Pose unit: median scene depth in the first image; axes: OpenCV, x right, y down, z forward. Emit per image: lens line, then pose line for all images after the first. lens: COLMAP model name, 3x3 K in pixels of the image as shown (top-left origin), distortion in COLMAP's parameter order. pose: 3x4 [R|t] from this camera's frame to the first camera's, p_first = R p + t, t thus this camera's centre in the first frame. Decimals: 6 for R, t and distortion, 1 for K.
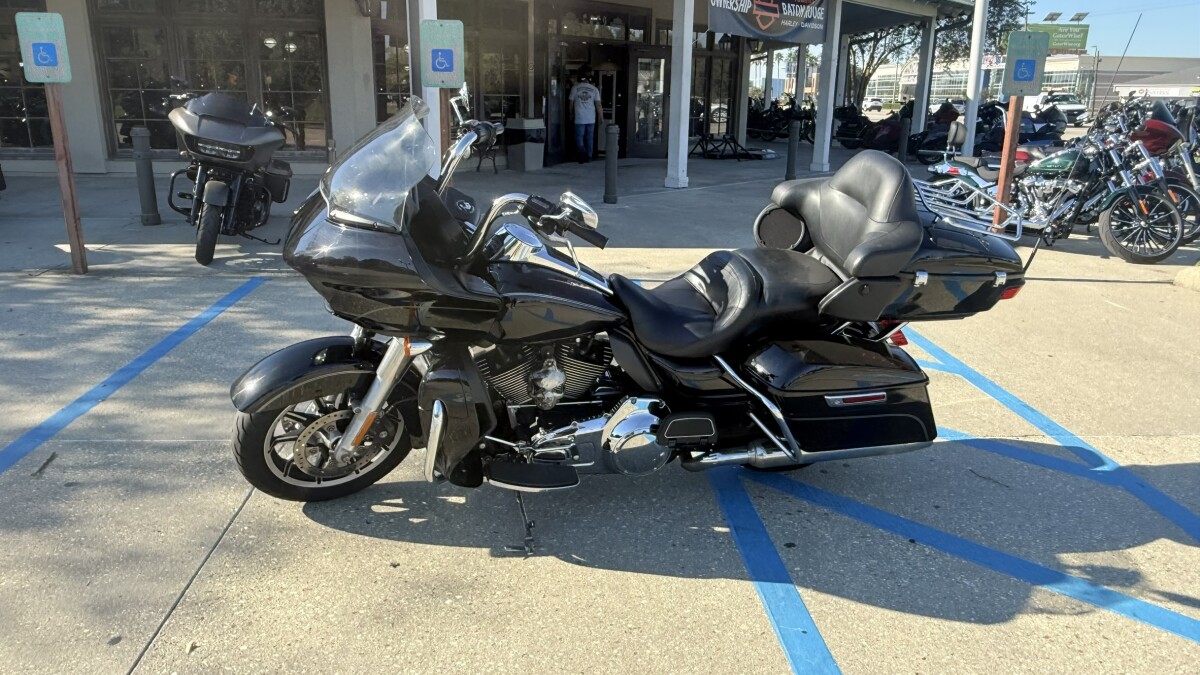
lens RADIAL K [[842.3, 0, 584.6], [0, 842.3, 337.3], [0, 0, 1]] dist [-0.000048, 0.000770]
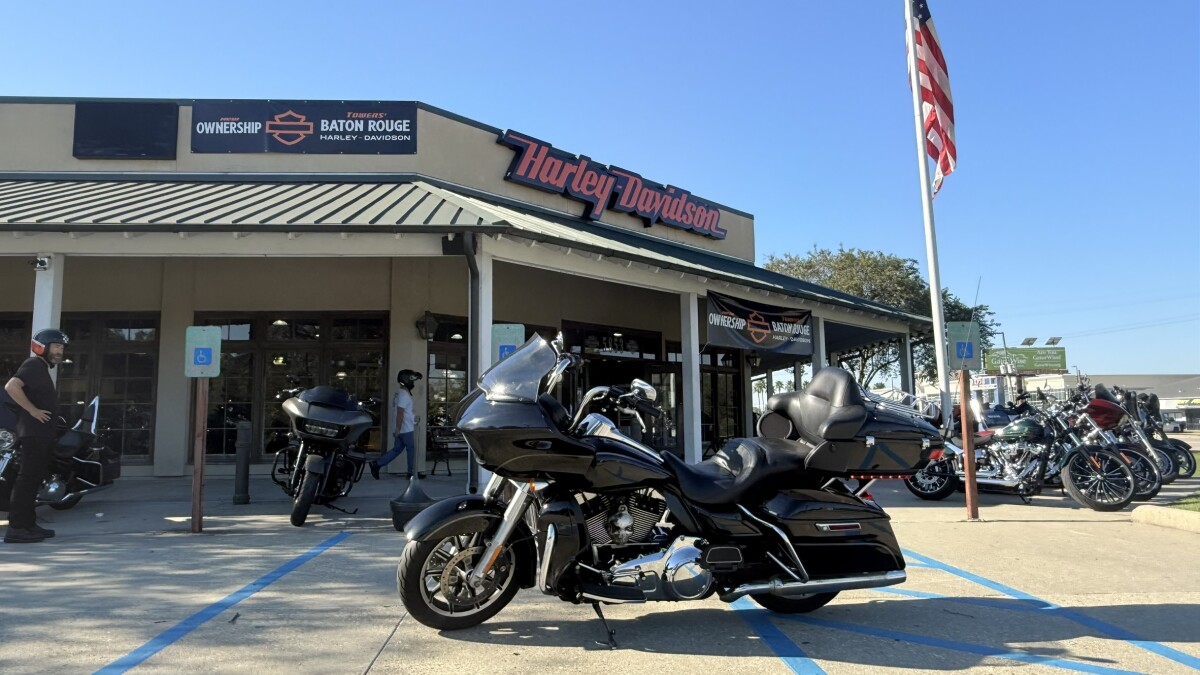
lens RADIAL K [[842.3, 0, 584.6], [0, 842.3, 337.3], [0, 0, 1]] dist [-0.000048, 0.000770]
pose [[0.999630, -0.025288, -0.010002, -0.034912], [0.019681, 0.926561, -0.375629, 0.123116], [0.018766, 0.375293, 0.926716, -0.183877]]
